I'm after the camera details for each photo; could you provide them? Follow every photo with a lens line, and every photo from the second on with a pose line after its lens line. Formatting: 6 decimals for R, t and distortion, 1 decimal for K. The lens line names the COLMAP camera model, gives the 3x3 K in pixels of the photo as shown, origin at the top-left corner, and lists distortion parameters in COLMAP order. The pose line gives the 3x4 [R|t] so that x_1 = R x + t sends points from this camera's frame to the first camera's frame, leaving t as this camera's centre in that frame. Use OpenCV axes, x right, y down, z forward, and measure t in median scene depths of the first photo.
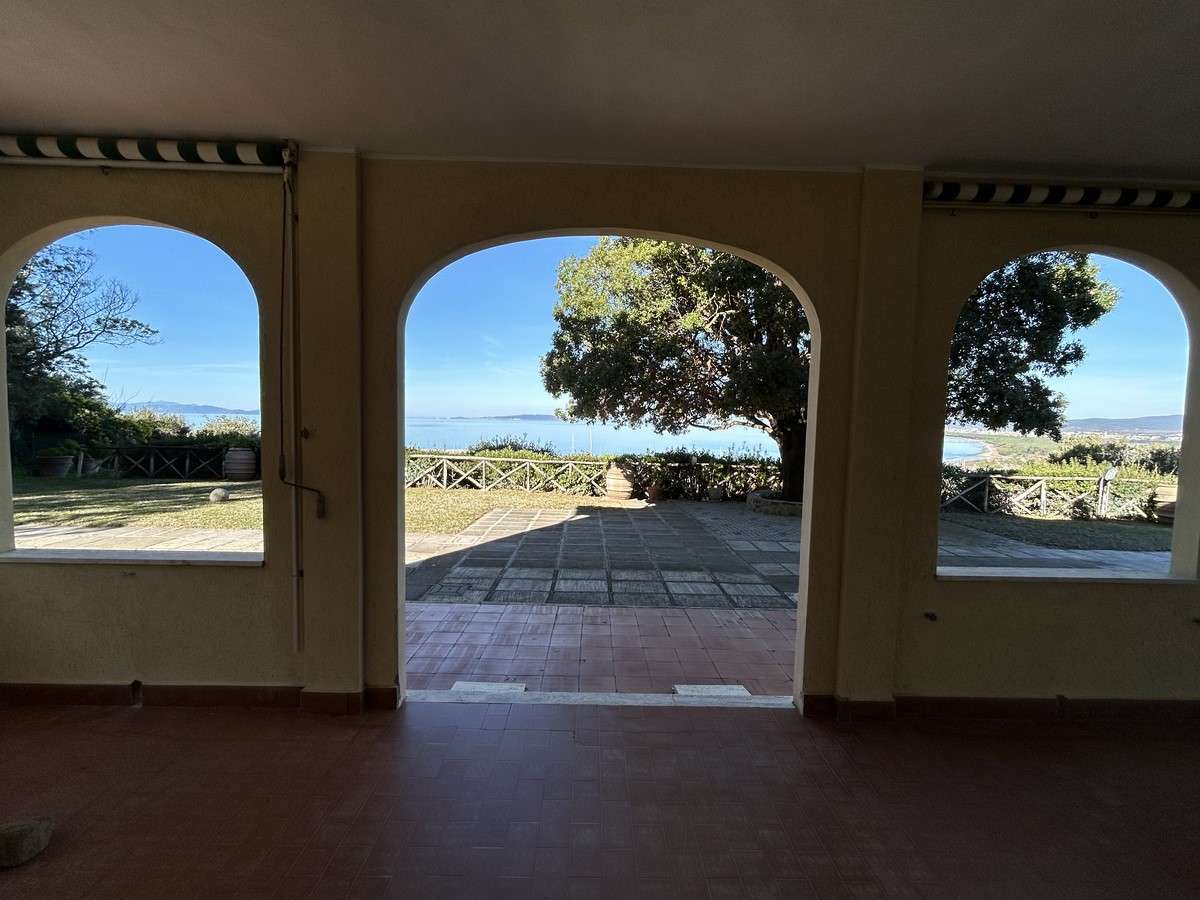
lens RADIAL K [[506.6, 0, 598.1], [0, 506.6, 448.2], [0, 0, 1]] dist [0.000928, -0.000785]
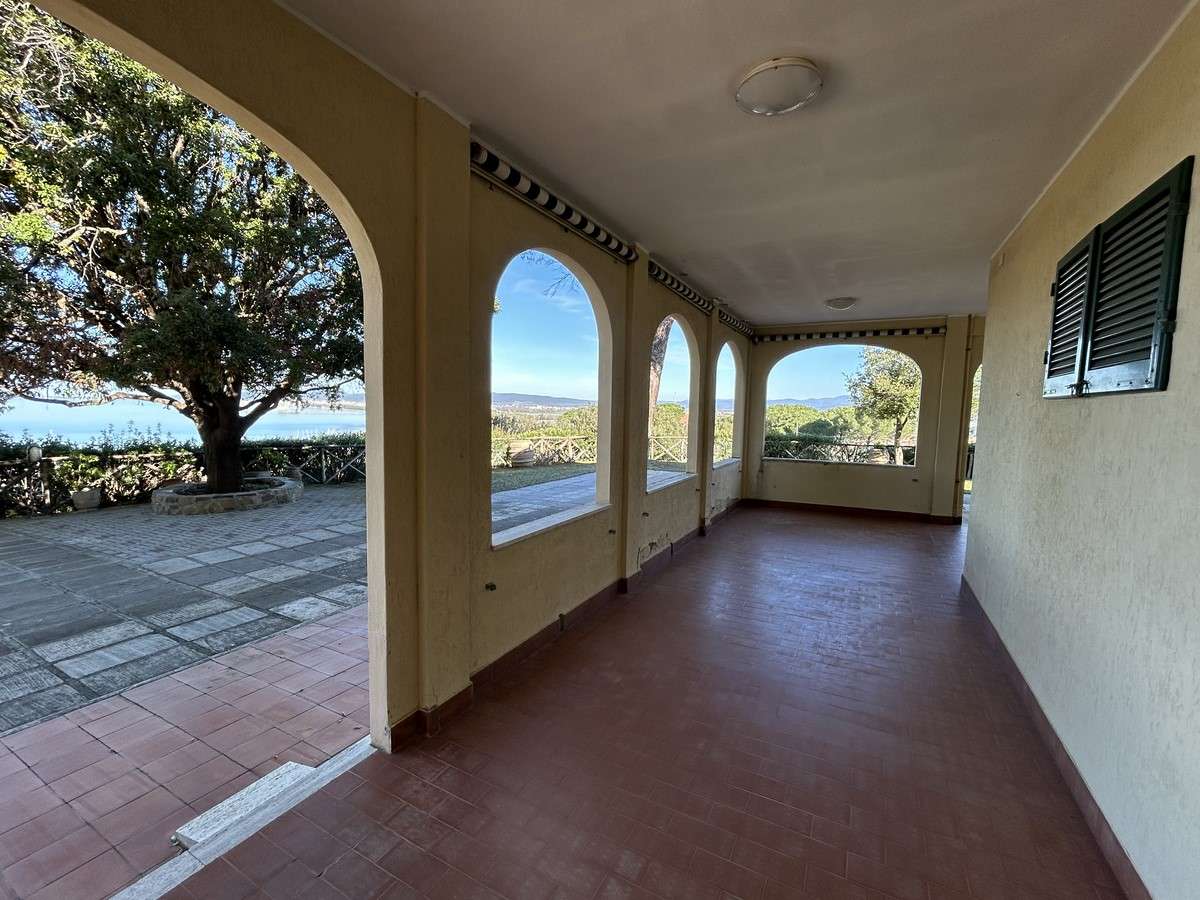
lens RADIAL K [[506.6, 0, 598.1], [0, 506.6, 448.2], [0, 0, 1]] dist [0.000928, -0.000785]
pose [[0.484454, -0.083259, 0.870846, -0.053063], [0.038557, 0.996526, 0.073825, -0.006985], [-0.873966, -0.002187, 0.485981, 0.153471]]
